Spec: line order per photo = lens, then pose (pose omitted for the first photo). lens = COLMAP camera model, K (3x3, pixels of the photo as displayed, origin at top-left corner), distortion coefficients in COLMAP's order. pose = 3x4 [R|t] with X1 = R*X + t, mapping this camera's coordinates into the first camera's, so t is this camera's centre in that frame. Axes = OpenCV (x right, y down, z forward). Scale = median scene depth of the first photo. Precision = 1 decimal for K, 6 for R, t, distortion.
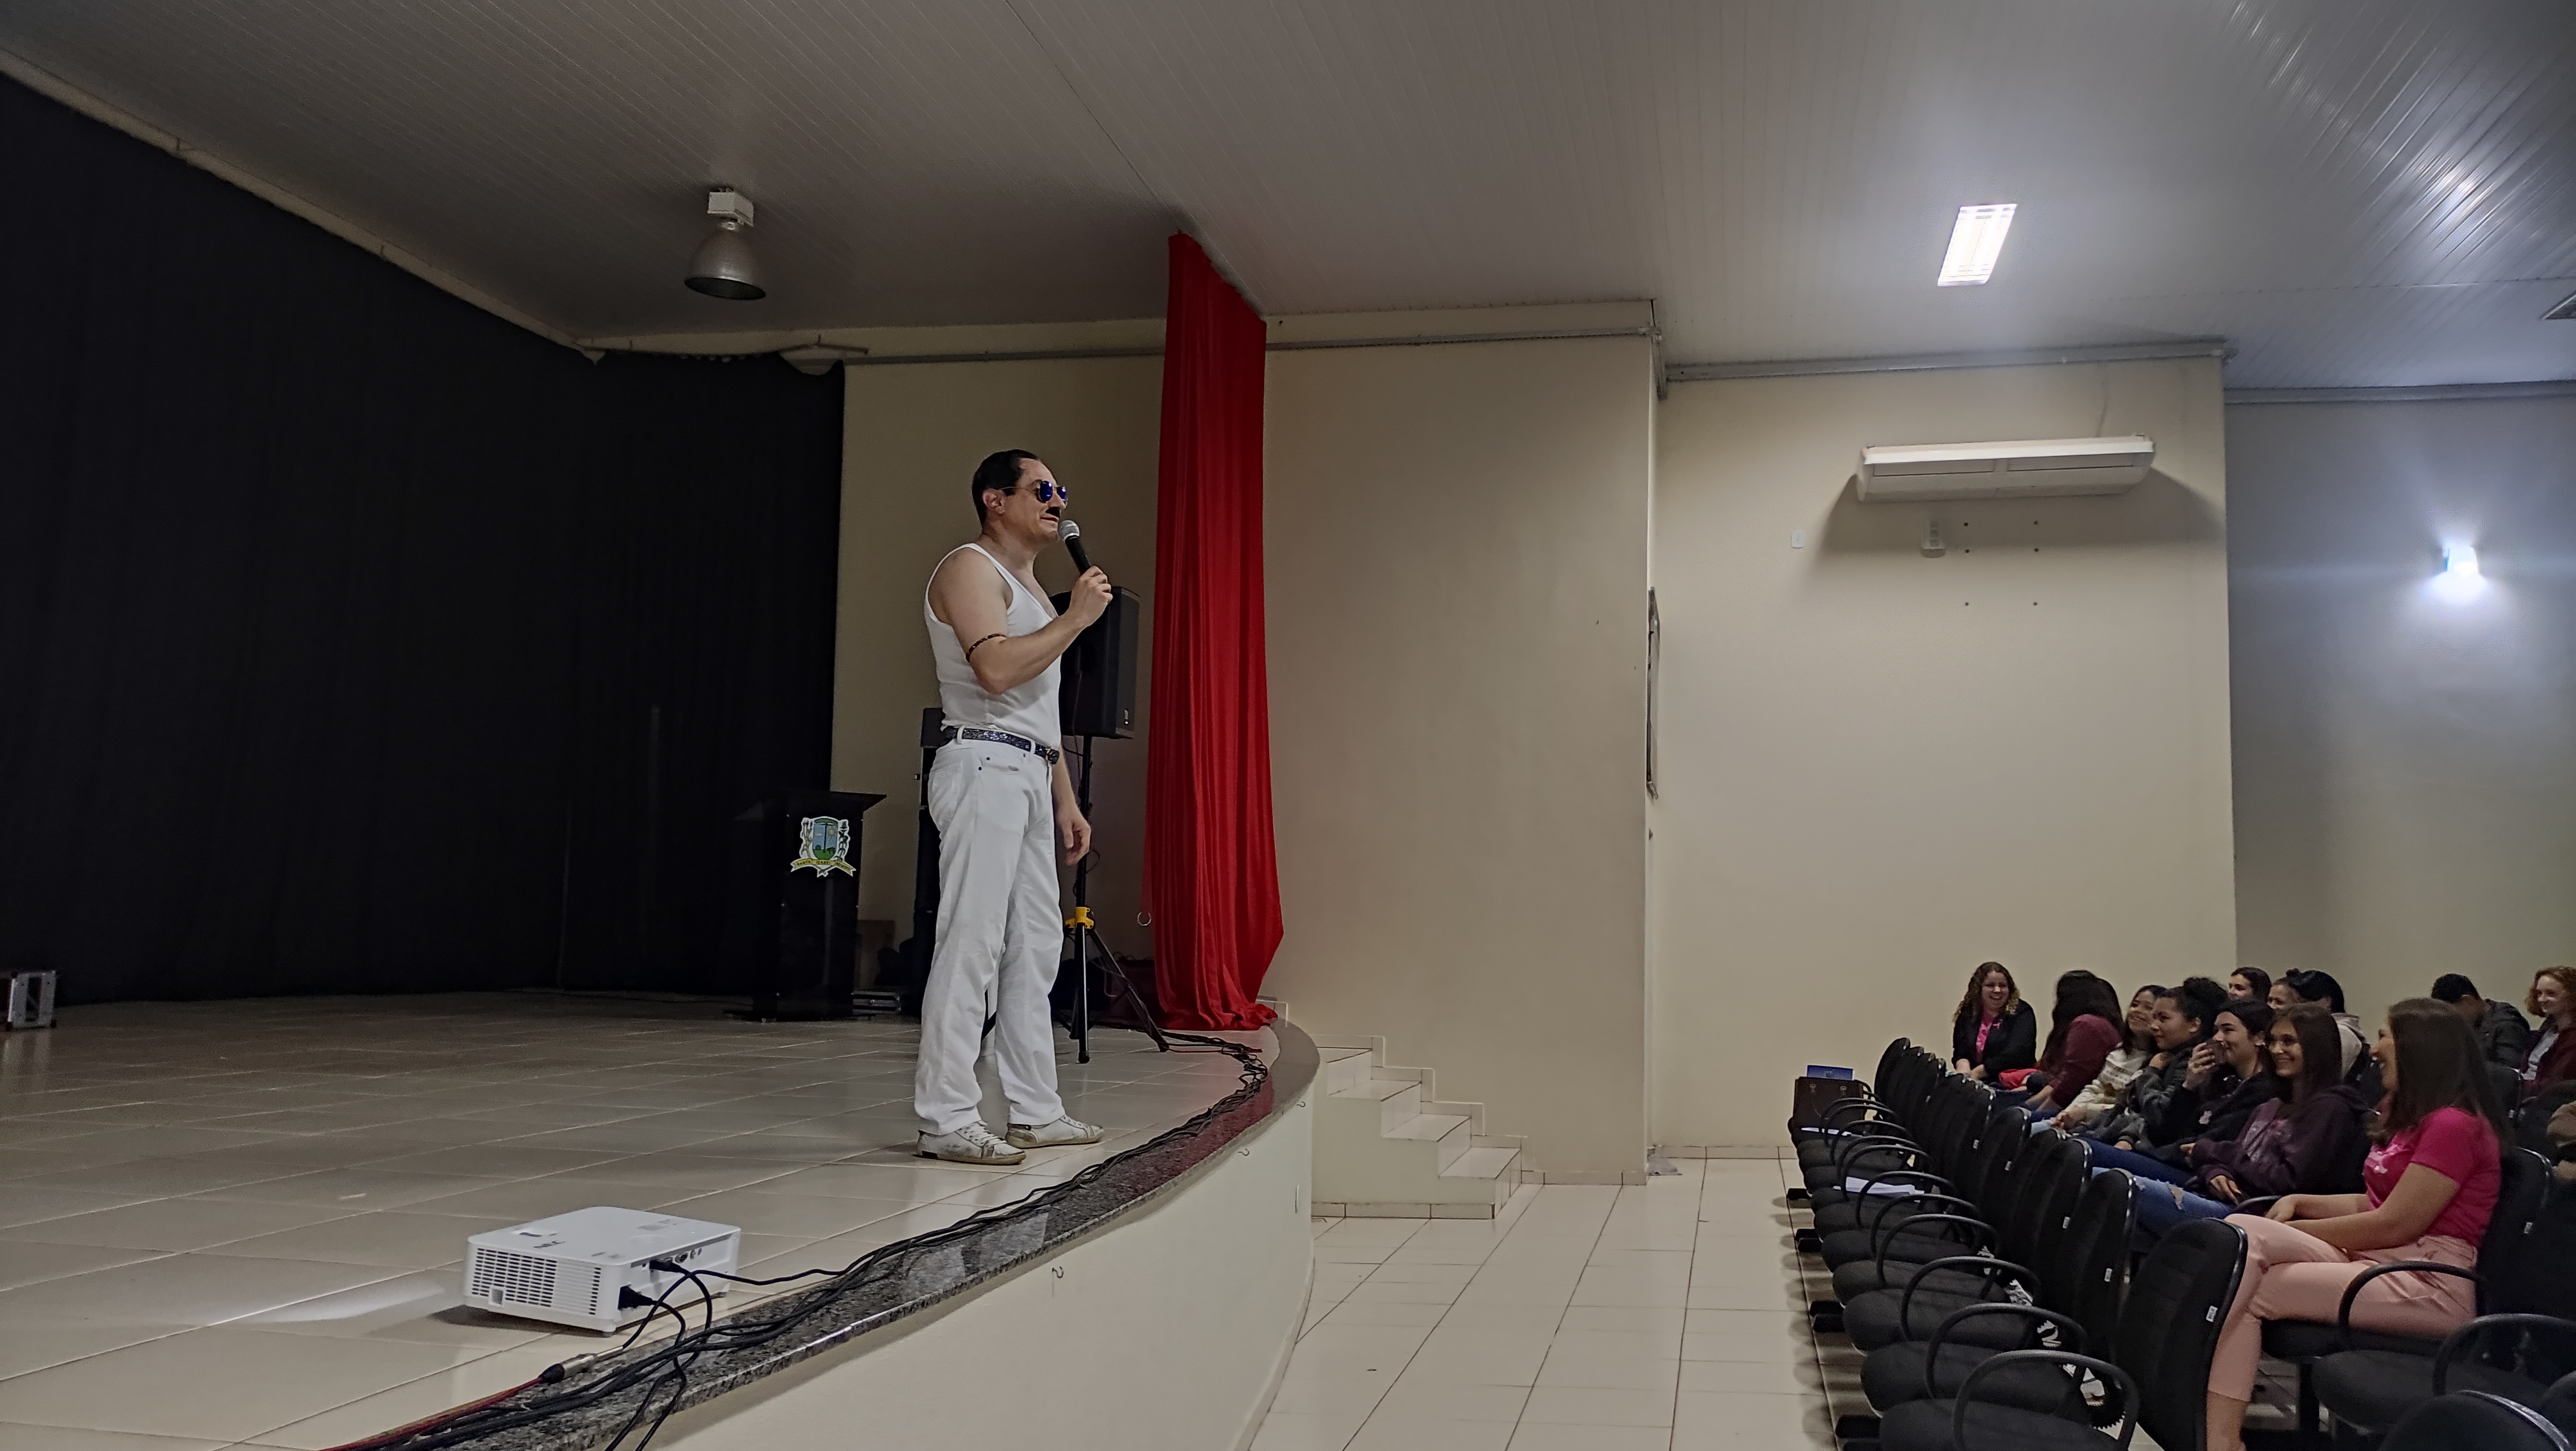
lens RADIAL K [[1884.2, 0, 1291.0], [0, 1884.2, 717.0], [0, 0, 1]] dist [0.073720, -0.075029]
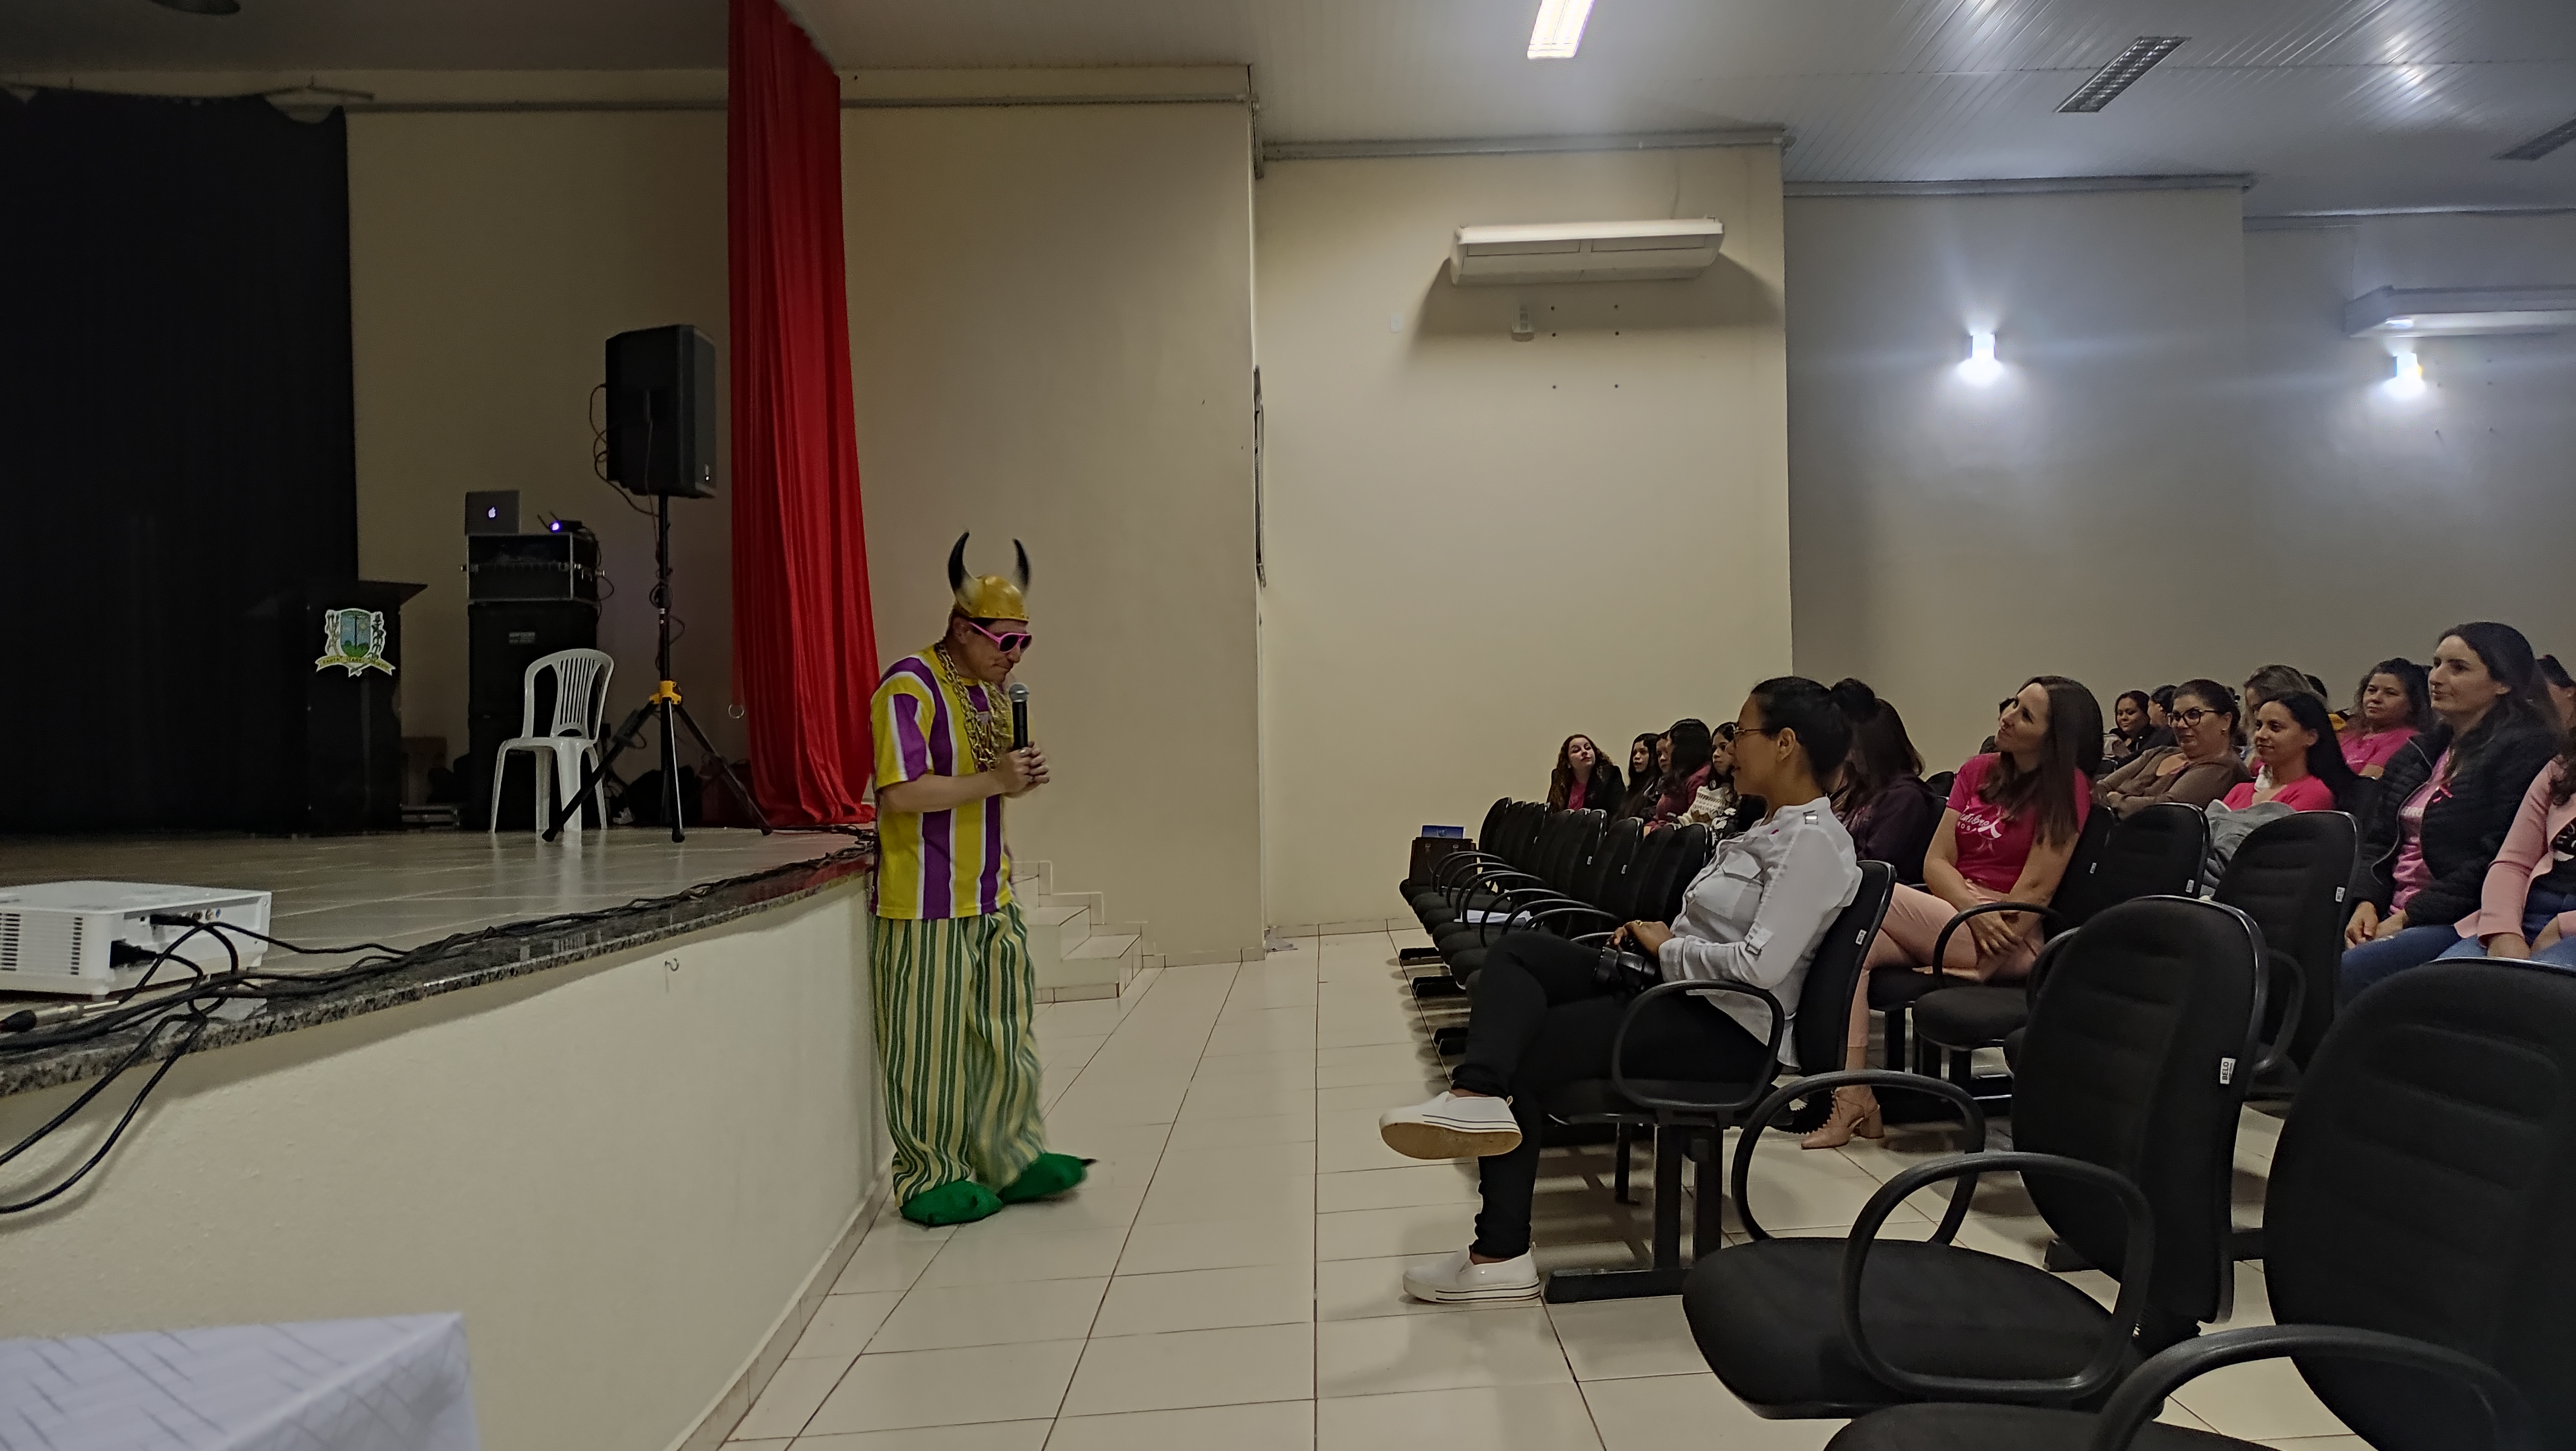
lens RADIAL K [[1884.2, 0, 1290.2], [0, 1884.2, 711.3], [0, 0, 1]] dist [0.073720, -0.075029]
pose [[0.976612, -0.038993, 0.211443, -0.008102], [0.022443, 0.996533, 0.080115, 0.037368], [-0.213833, -0.073496, 0.974101, 0.027925]]
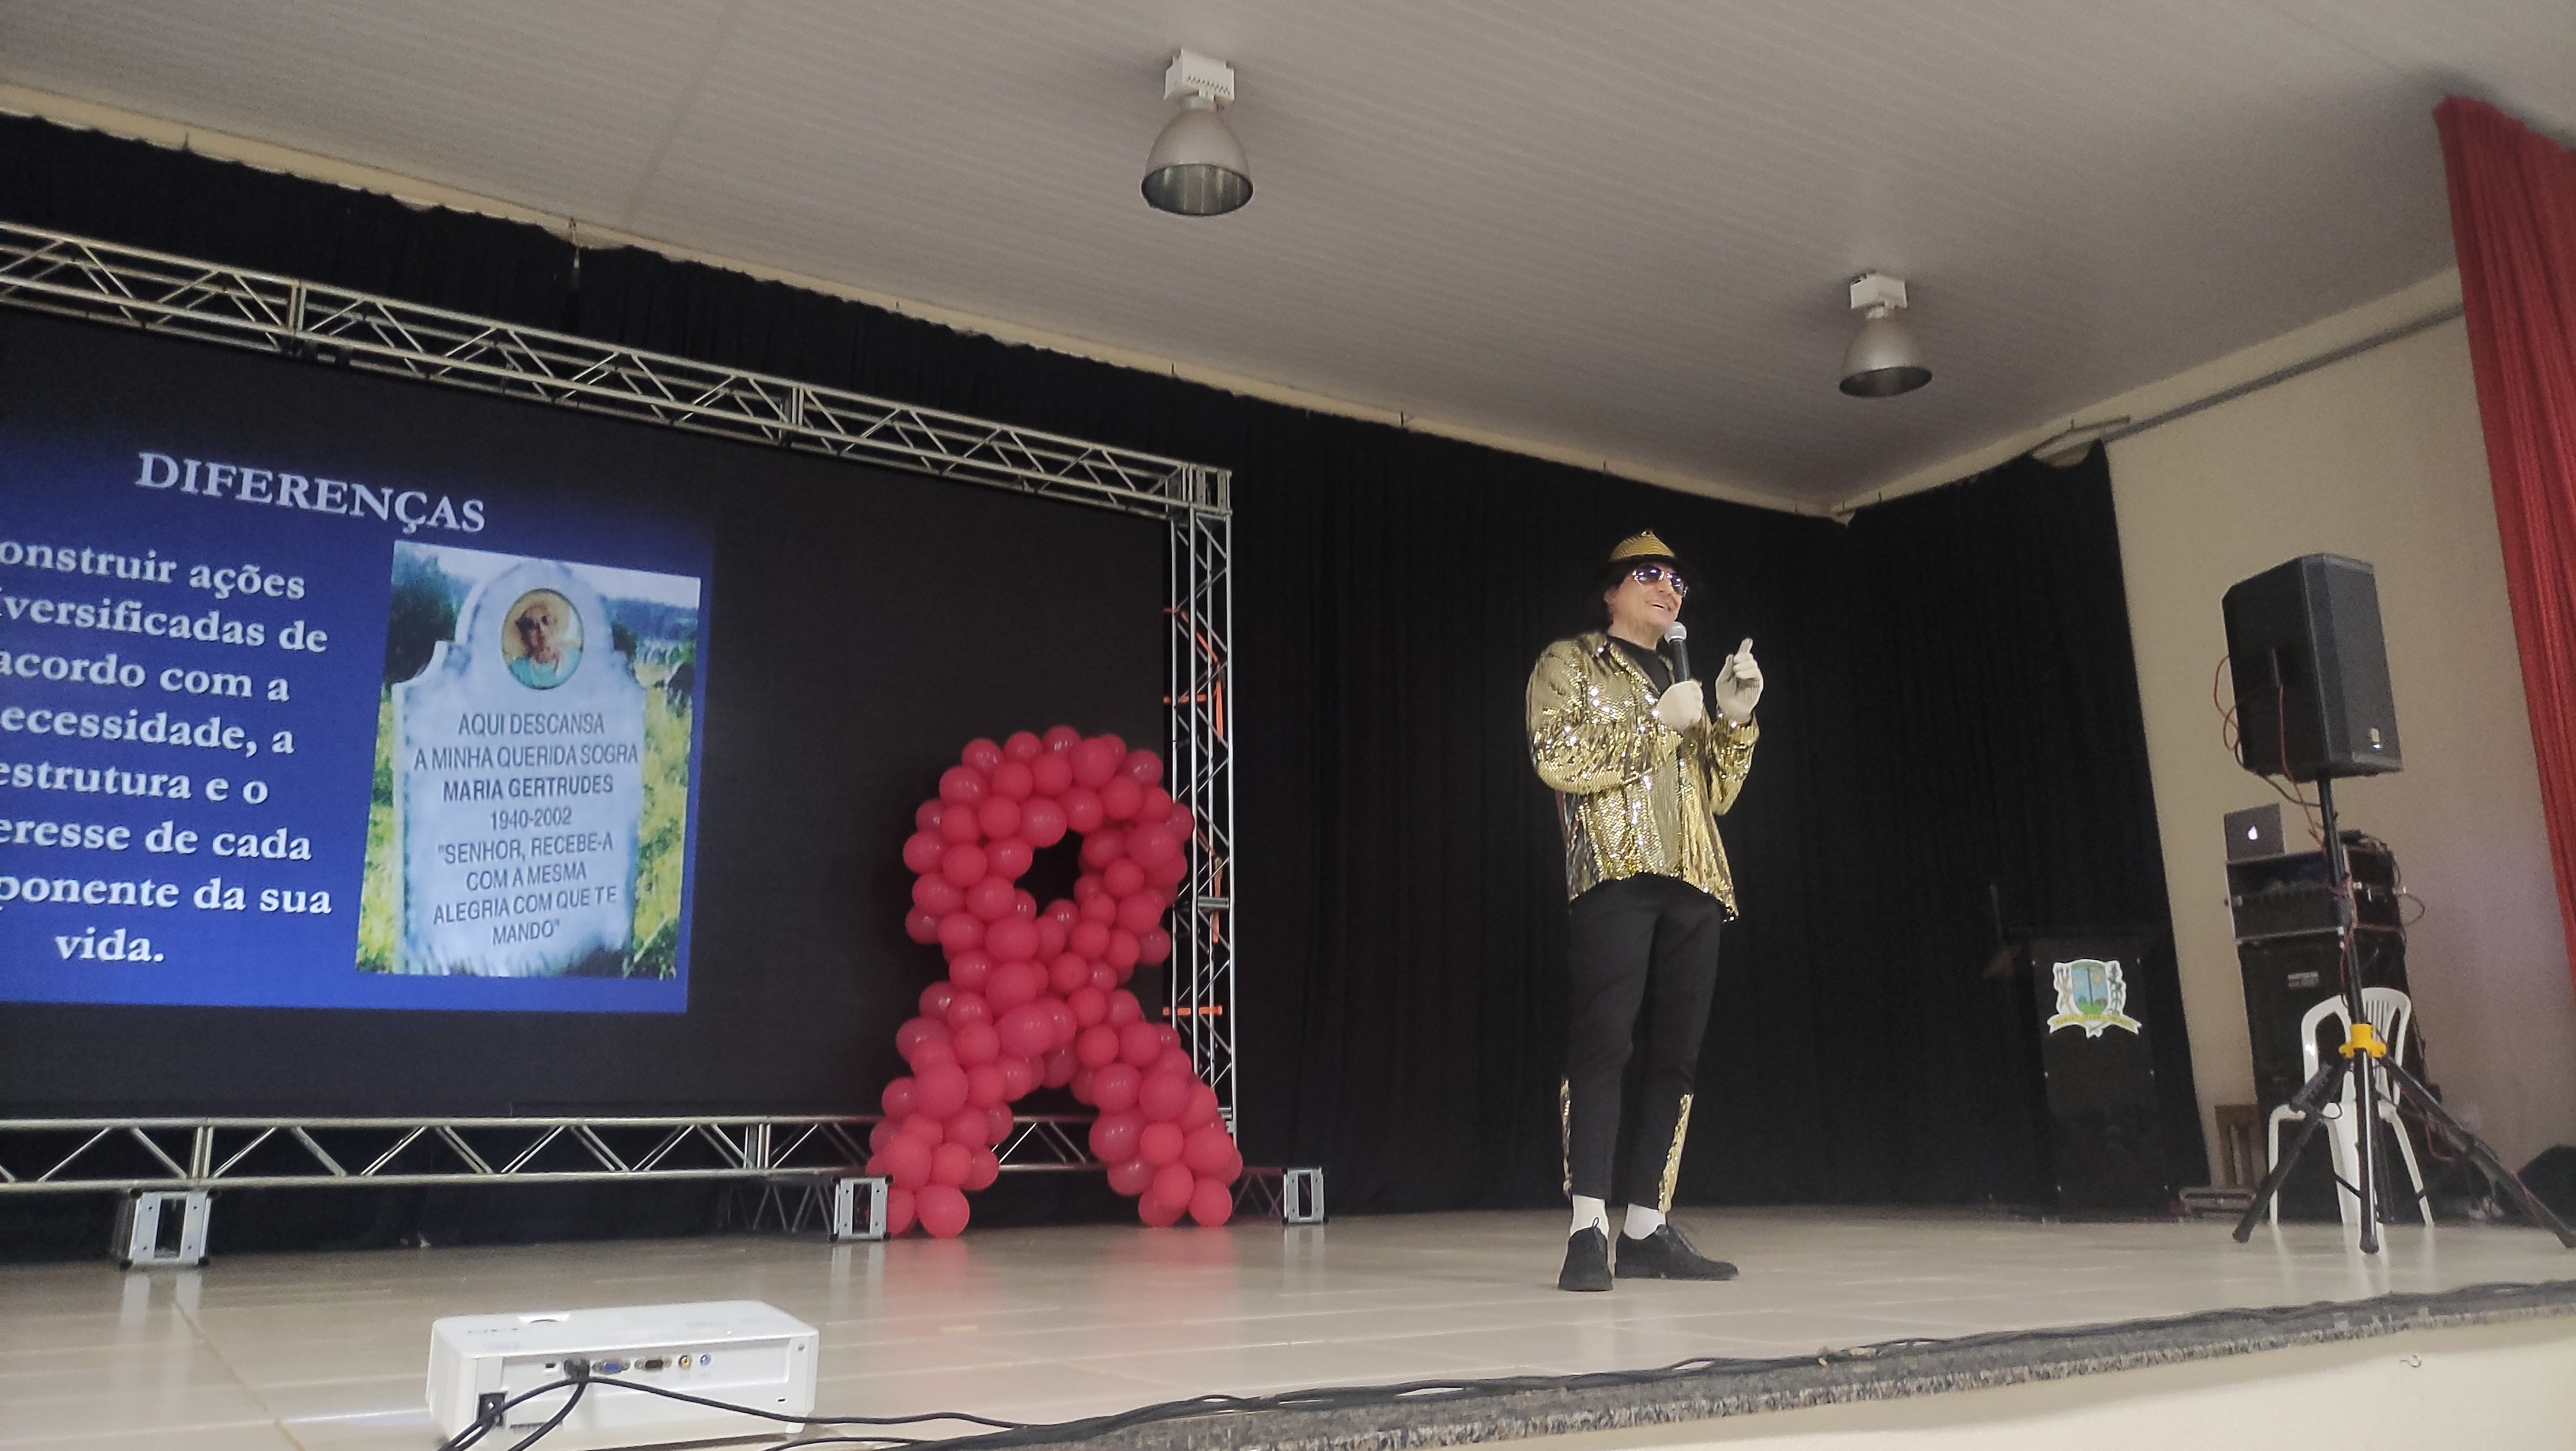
lens RADIAL K [[1884.2, 0, 1289.1], [0, 1884.2, 720.5], [0, 0, 1]] dist [0.073720, -0.075029]
pose [[0.699354, -0.199459, -0.686382, 0.087825], [0.108696, 0.978785, -0.173679, 0.055056], [0.706462, 0.046856, 0.706198, 0.184969]]
